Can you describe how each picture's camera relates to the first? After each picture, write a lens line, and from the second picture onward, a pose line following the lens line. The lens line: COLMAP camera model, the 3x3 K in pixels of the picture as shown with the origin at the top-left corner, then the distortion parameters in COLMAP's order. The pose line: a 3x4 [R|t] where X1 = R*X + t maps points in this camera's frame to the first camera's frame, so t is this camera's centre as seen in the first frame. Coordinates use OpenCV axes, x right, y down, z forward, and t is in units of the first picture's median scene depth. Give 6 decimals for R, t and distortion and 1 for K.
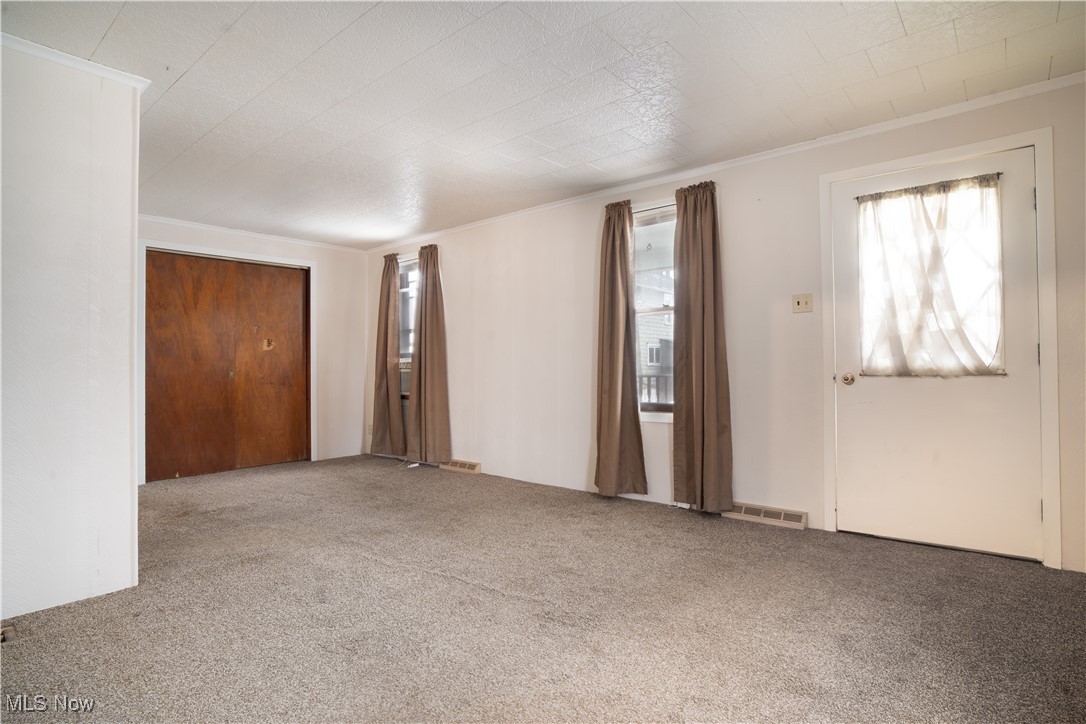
lens RADIAL K [[571.7, 0, 540.4], [0, 571.7, 362.7], [0, 0, 1]] dist [-0.050226, 0.025434]
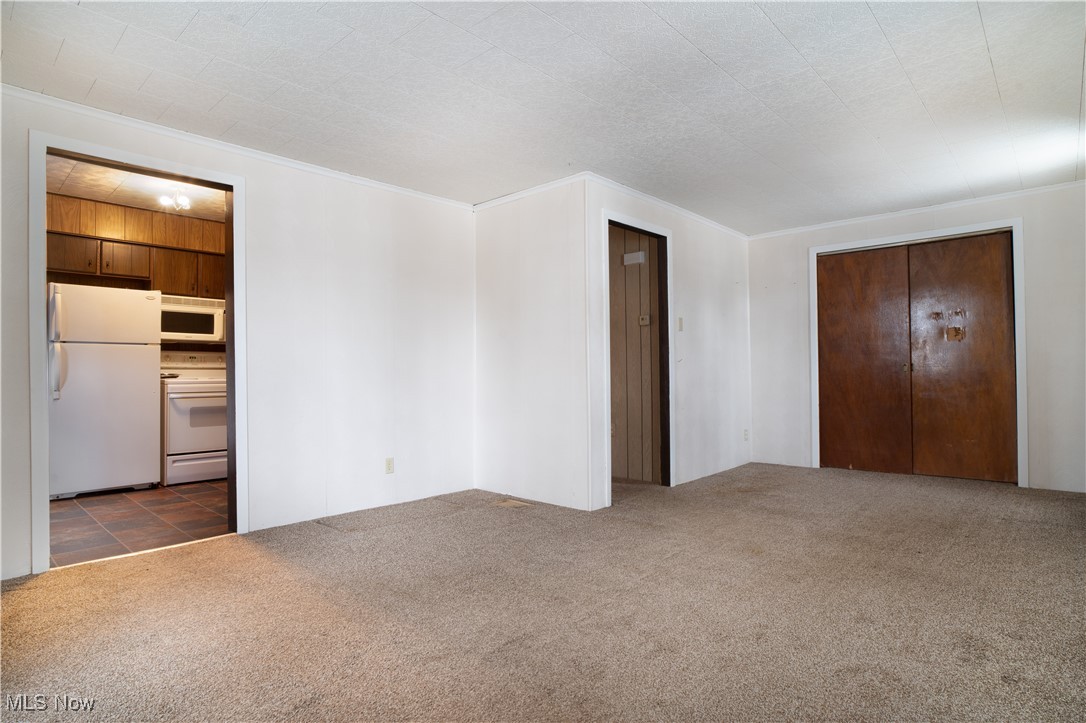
lens RADIAL K [[571.7, 0, 544.0], [0, 571.7, 364.5], [0, 0, 1]] dist [-0.050226, 0.025434]
pose [[-0.026555, -0.001239, -0.999647, 0.407107], [0.019087, 0.999816, -0.001746, 0.003329], [0.999465, -0.019127, -0.026527, 0.468112]]
